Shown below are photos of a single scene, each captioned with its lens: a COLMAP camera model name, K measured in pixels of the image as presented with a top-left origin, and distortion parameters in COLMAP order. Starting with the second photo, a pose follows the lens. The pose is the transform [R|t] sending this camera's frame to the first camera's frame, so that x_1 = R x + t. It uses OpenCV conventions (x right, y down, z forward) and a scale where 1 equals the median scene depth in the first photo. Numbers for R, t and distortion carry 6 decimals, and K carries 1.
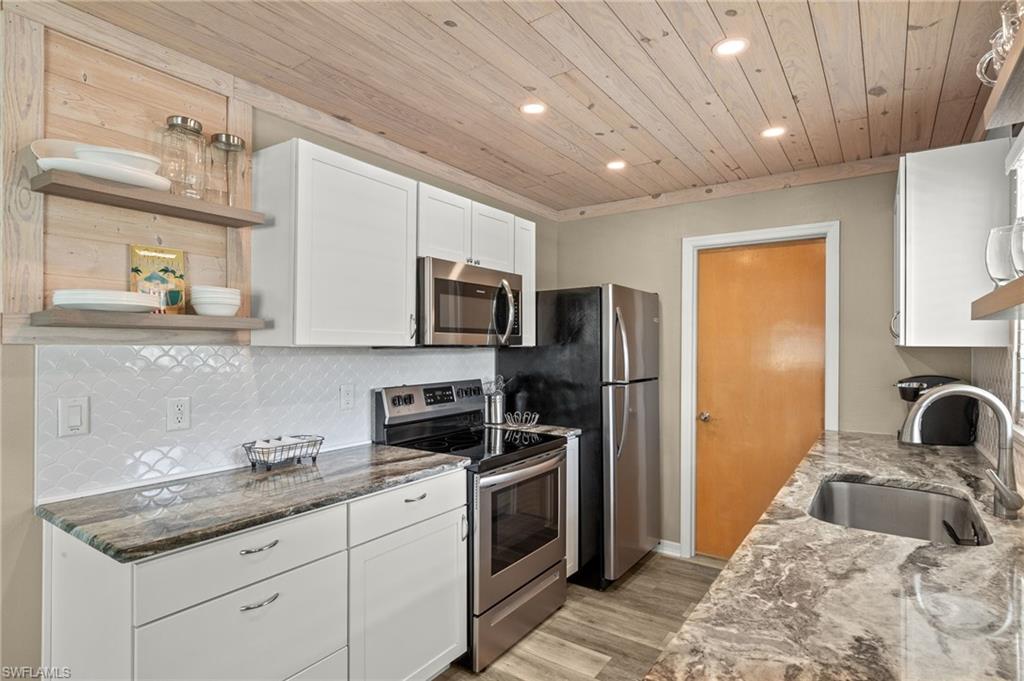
lens RADIAL K [[516.9, 0, 516.6], [0, 516.9, 341.4], [0, 0, 1]] dist [0.002201, -0.000289]
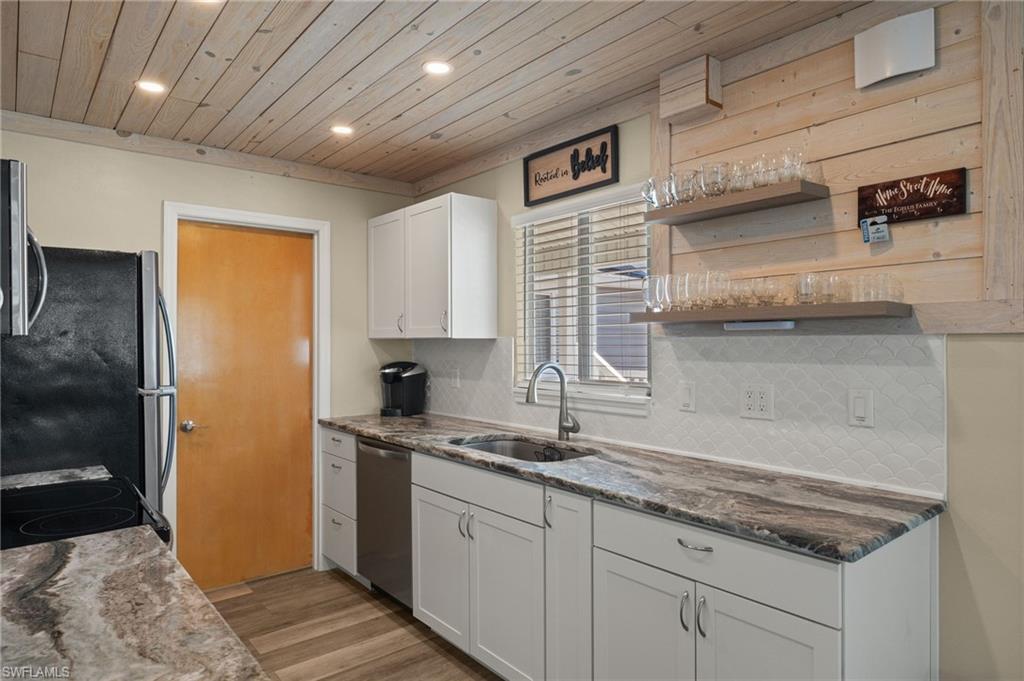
lens RADIAL K [[604.7, 0, 500.5], [0, 604.7, 340.8], [0, 0, 1]] dist [-0.001382, -0.000176]
pose [[0.288475, -0.009017, 0.957445, -0.596166], [-0.003591, 0.999938, 0.010499, -0.001462], [-0.957481, -0.006467, 0.288425, 0.376076]]
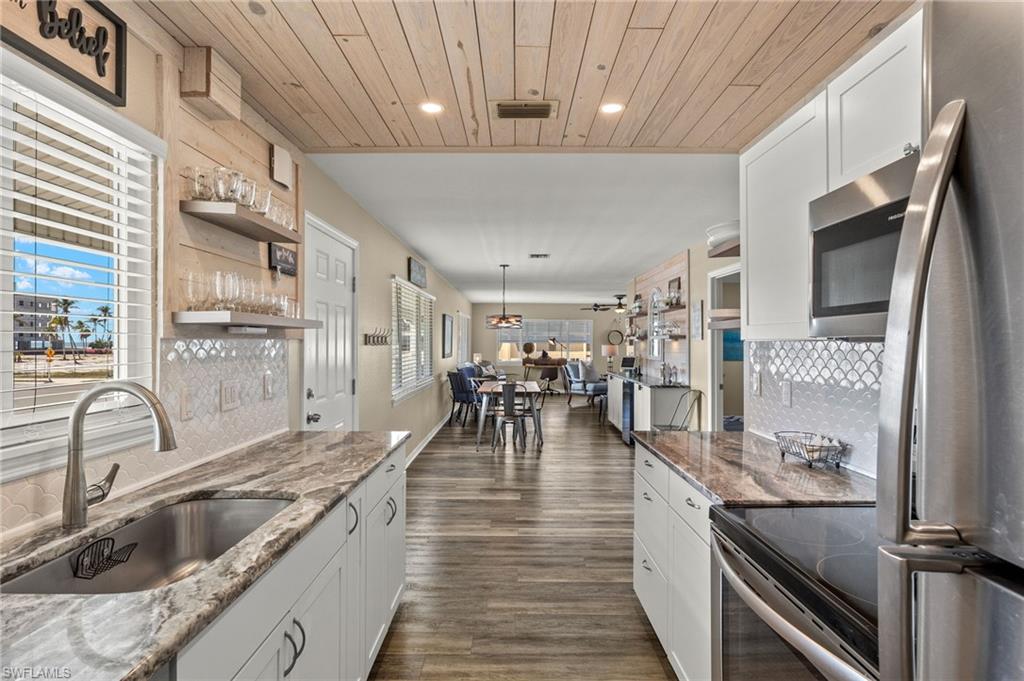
lens RADIAL K [[542.5, 0, 515.7], [0, 542.5, 337.7], [0, 0, 1]] dist [-0.004428, -0.000010]
pose [[-0.819115, -0.007948, -0.573574, 0.519739], [-0.002176, 0.999940, -0.010749, 0.013261], [0.573625, -0.007556, -0.819083, 1.335092]]
